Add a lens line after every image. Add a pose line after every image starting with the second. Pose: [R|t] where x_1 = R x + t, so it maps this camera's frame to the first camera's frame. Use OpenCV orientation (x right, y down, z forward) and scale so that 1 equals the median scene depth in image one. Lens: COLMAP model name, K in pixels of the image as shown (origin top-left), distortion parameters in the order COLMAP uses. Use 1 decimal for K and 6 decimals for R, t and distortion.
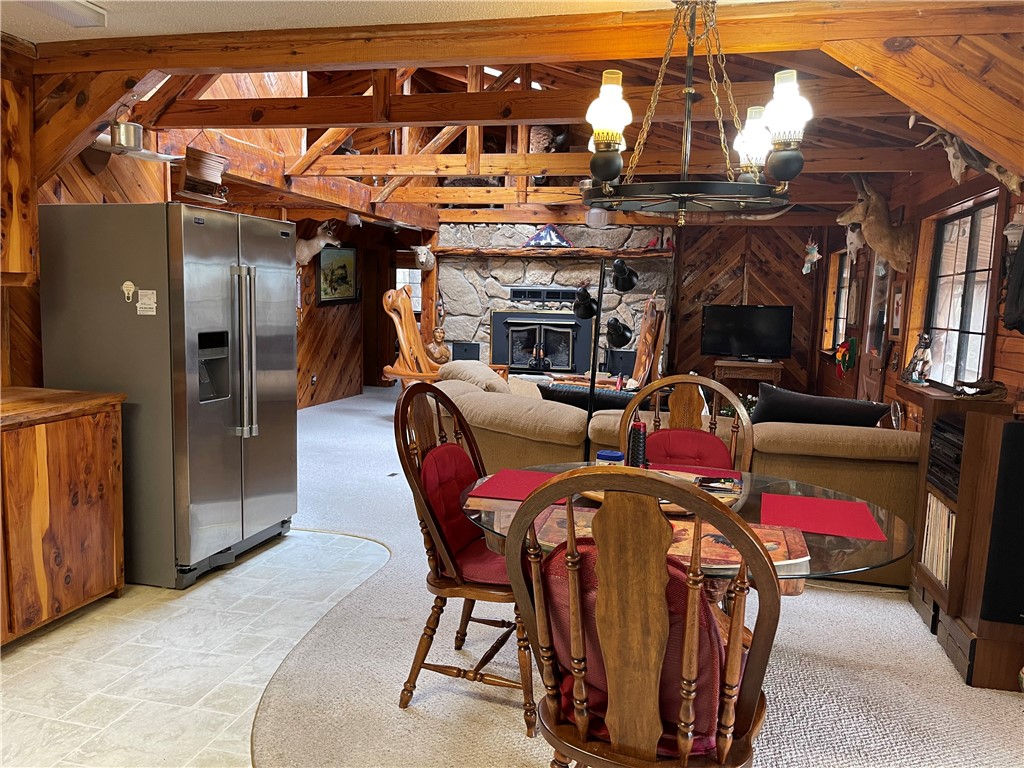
lens RADIAL K [[773.6, 0, 511.7], [0, 773.6, 385.8], [0, 0, 1]] dist [0.064369, -0.075495]
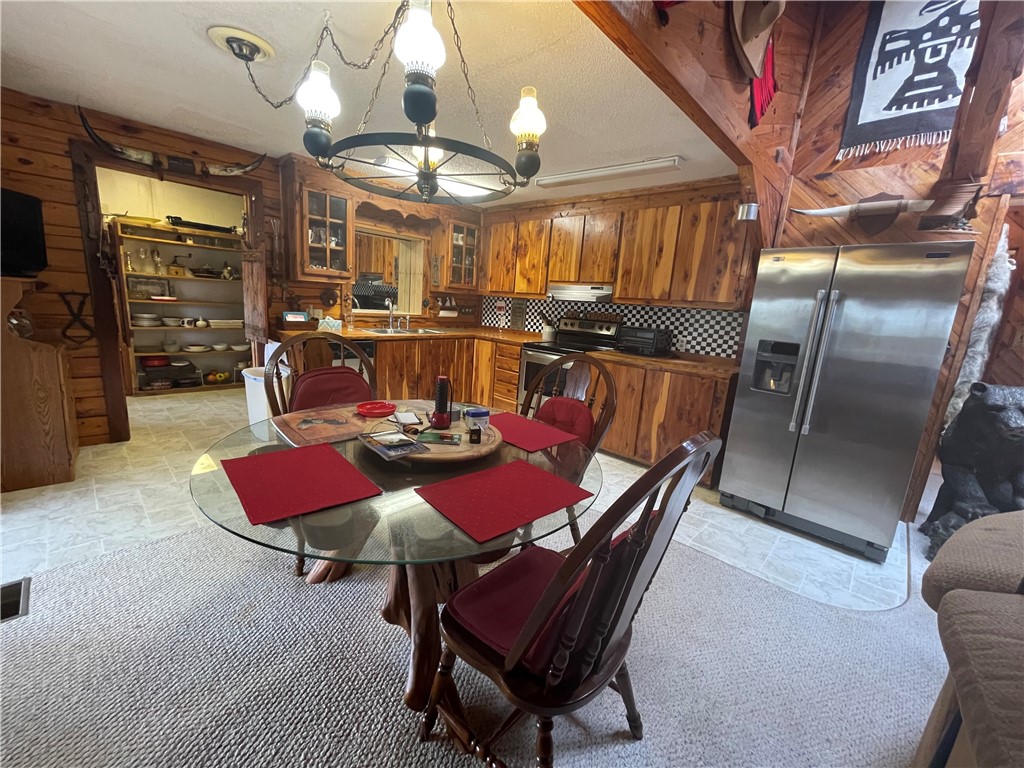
lens RADIAL K [[412.3, 0, 509.5], [0, 412.3, 383.0], [0, 0, 1]] dist [0.000450, 0.001410]
pose [[-0.480888, 0.110416, -0.869802, 0.527366], [-0.183625, 0.957356, 0.223052, -0.085366], [0.857338, 0.266980, -0.440106, 1.063941]]
